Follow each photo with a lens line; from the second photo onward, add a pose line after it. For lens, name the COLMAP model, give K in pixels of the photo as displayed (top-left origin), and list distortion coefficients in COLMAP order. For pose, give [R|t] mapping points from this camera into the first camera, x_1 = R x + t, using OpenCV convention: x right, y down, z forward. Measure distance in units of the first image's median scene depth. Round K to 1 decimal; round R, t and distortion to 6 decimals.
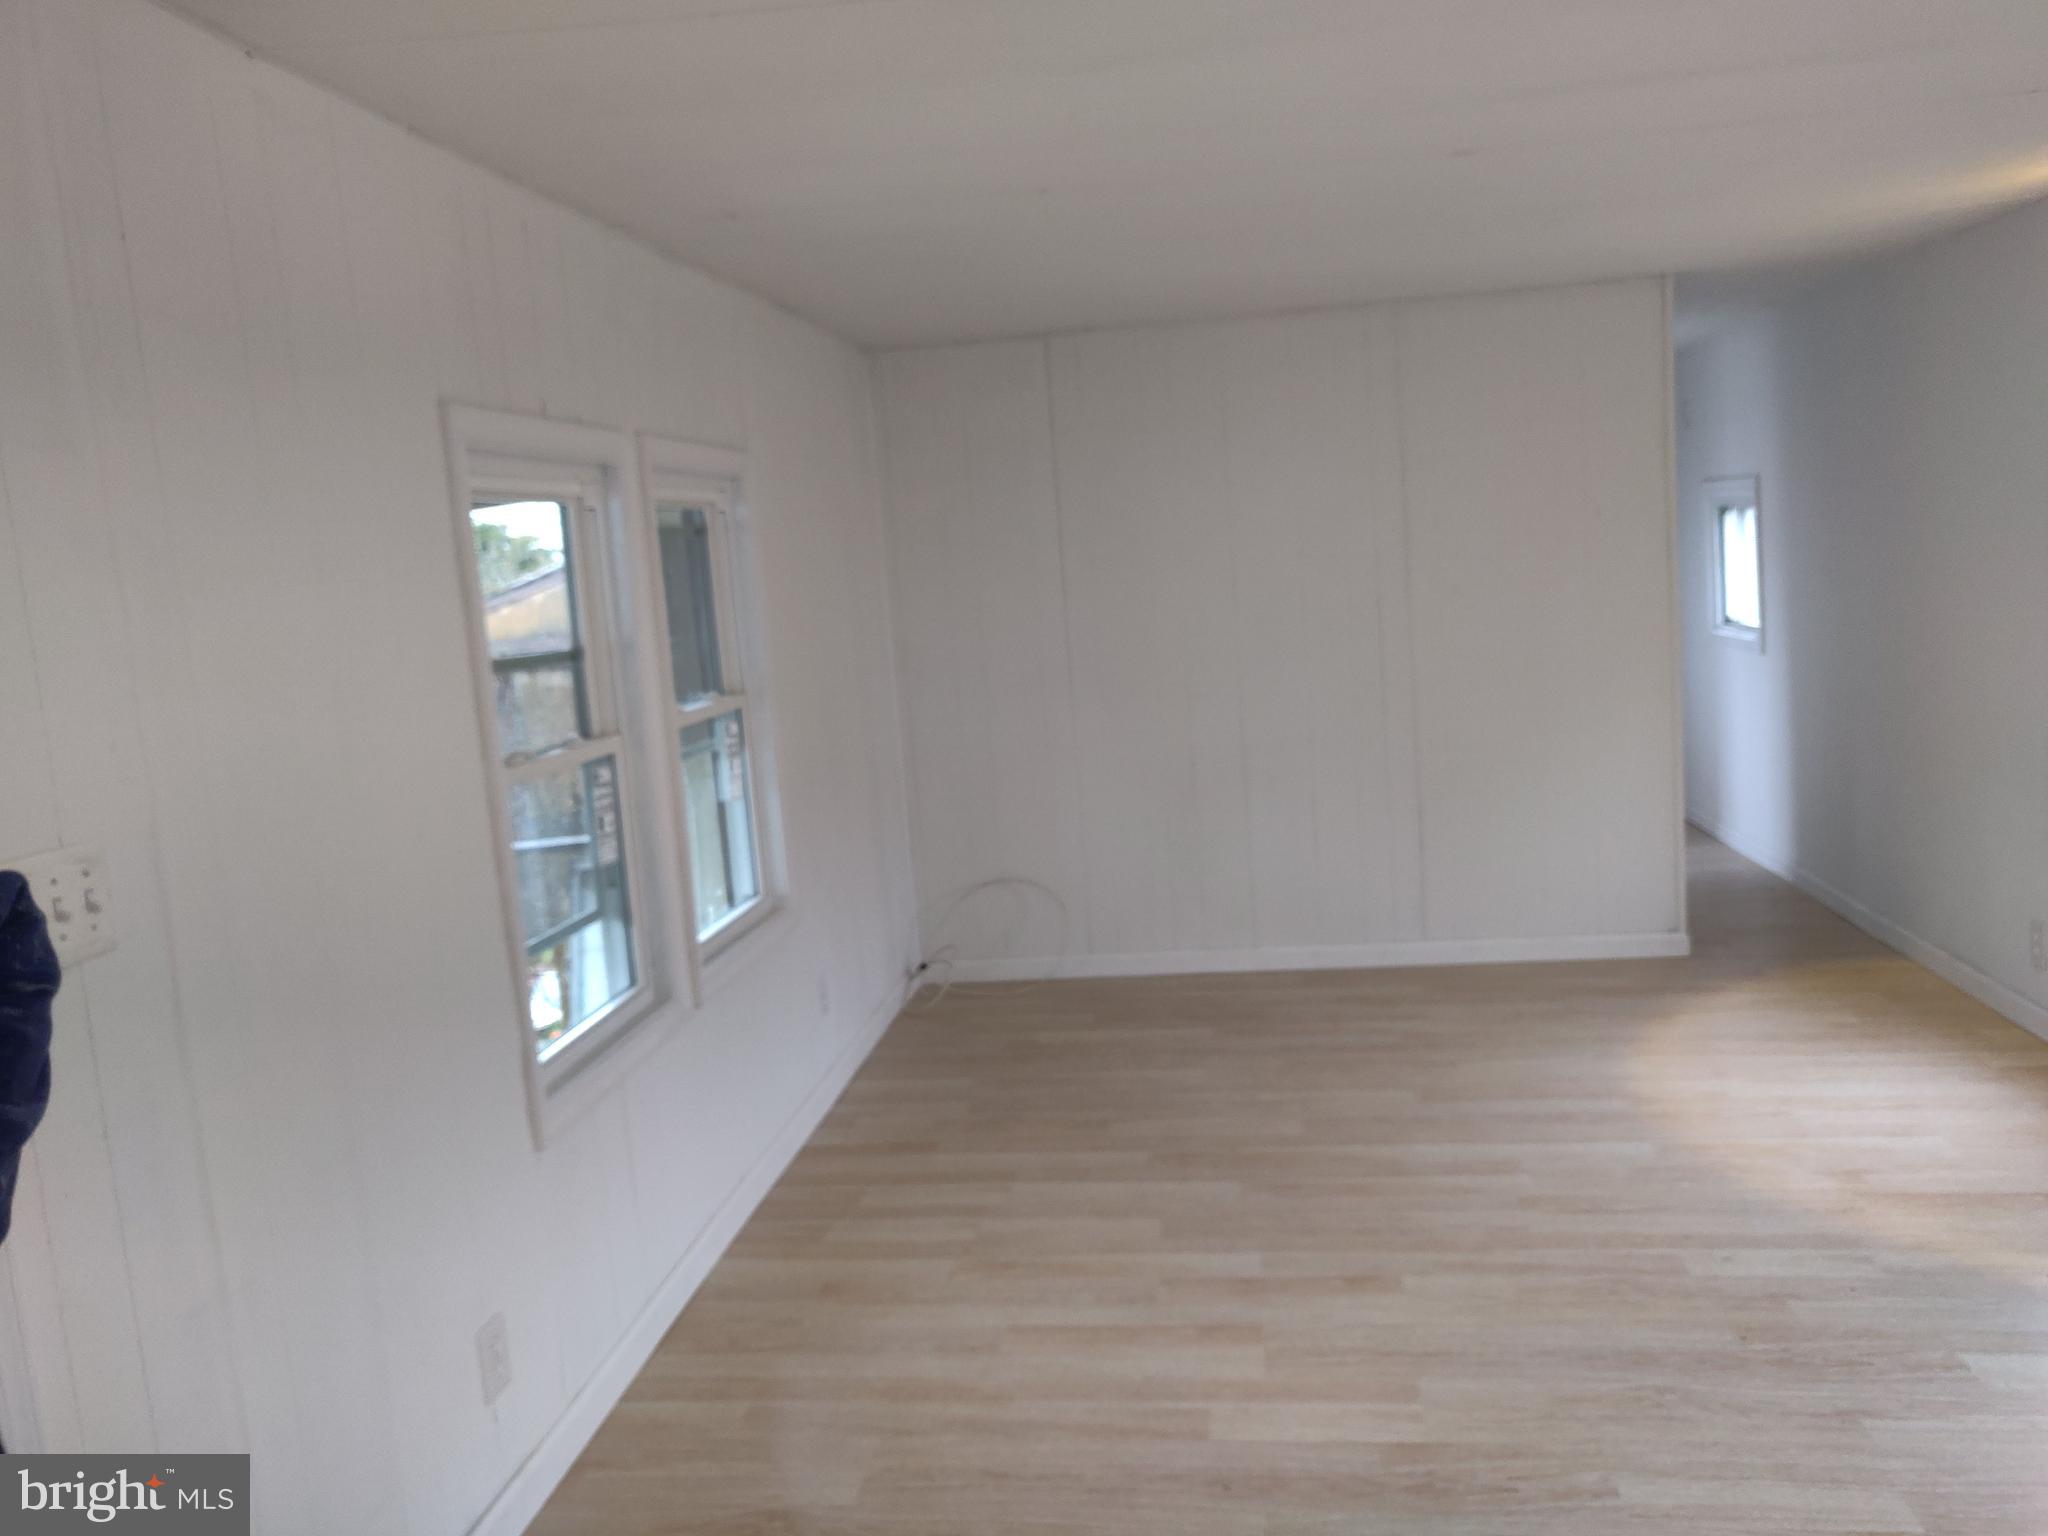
lens RADIAL K [[1652.5, 0, 1024.0], [0, 1652.5, 768.0], [0, 0, 1]] dist [0.006323, 0.051107]
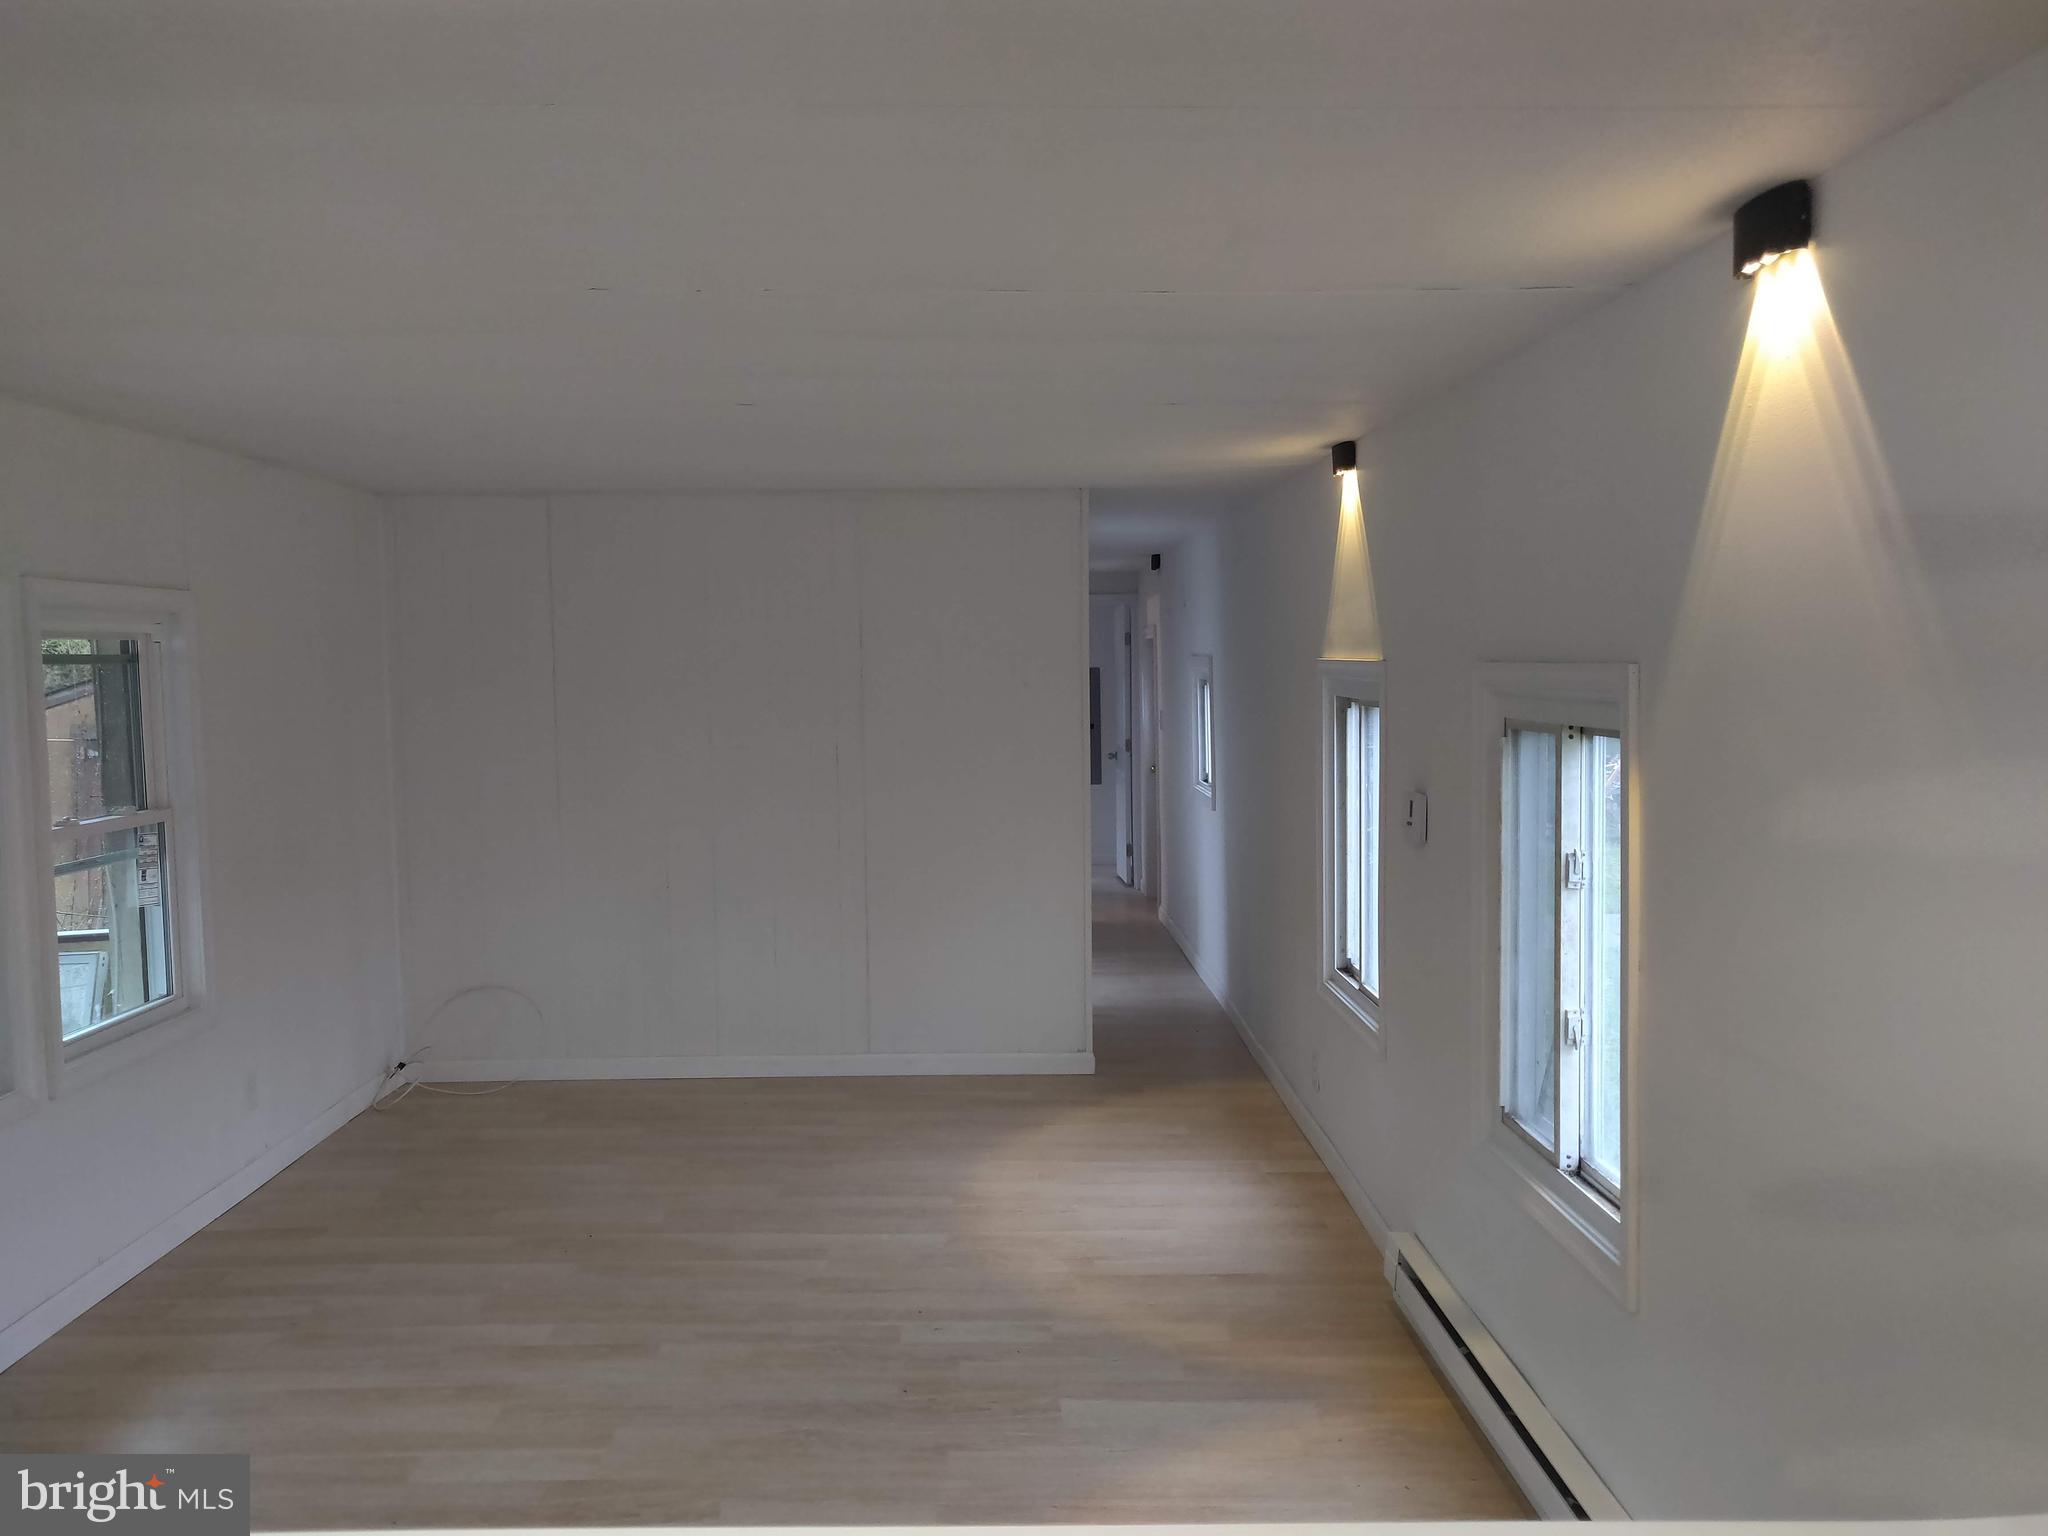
lens RADIAL K [[1633.6, 0, 1024.0], [0, 1633.6, 768.0], [0, 0, 1]] dist [-0.118516, 0.275864]
pose [[0.986418, 0.055301, 0.154665, 0.239670], [-0.045477, 0.996759, -0.066354, -0.028564], [-0.157833, 0.058419, 0.985736, -0.156702]]
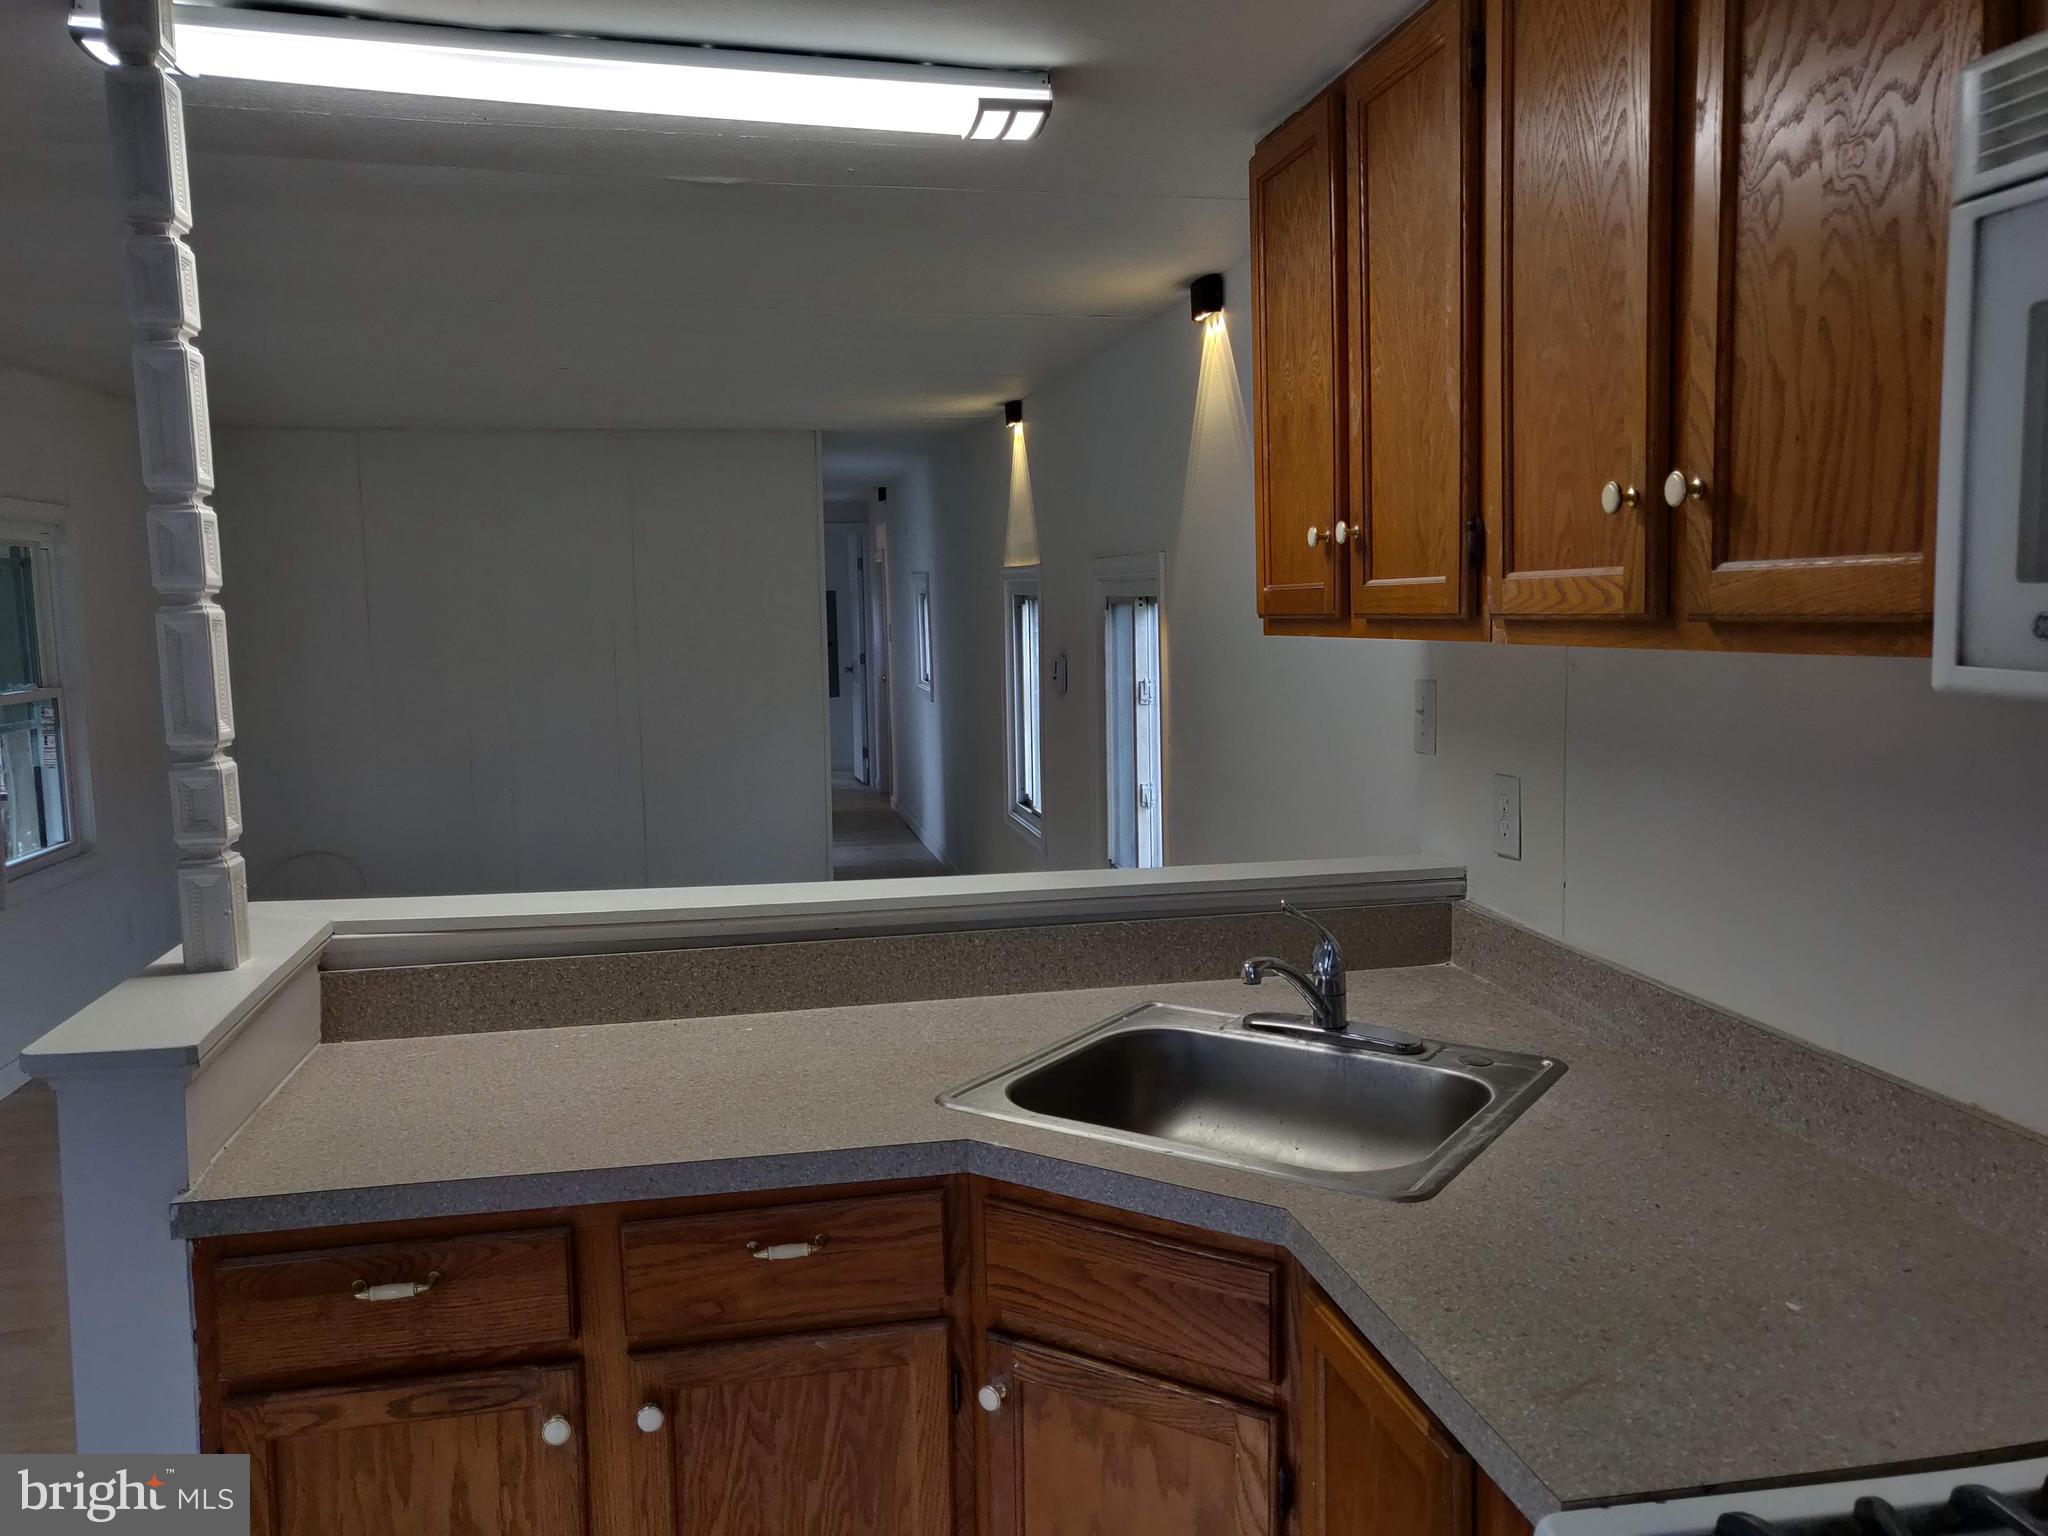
lens RADIAL K [[1652.5, 0, 1024.0], [0, 1652.5, 768.0], [0, 0, 1]] dist [0.006323, 0.051107]
pose [[0.950917, 0.030365, 0.307953, 0.168345], [-0.020495, 0.999169, -0.035235, 0.055292], [-0.308767, 0.027194, 0.950749, -0.548212]]
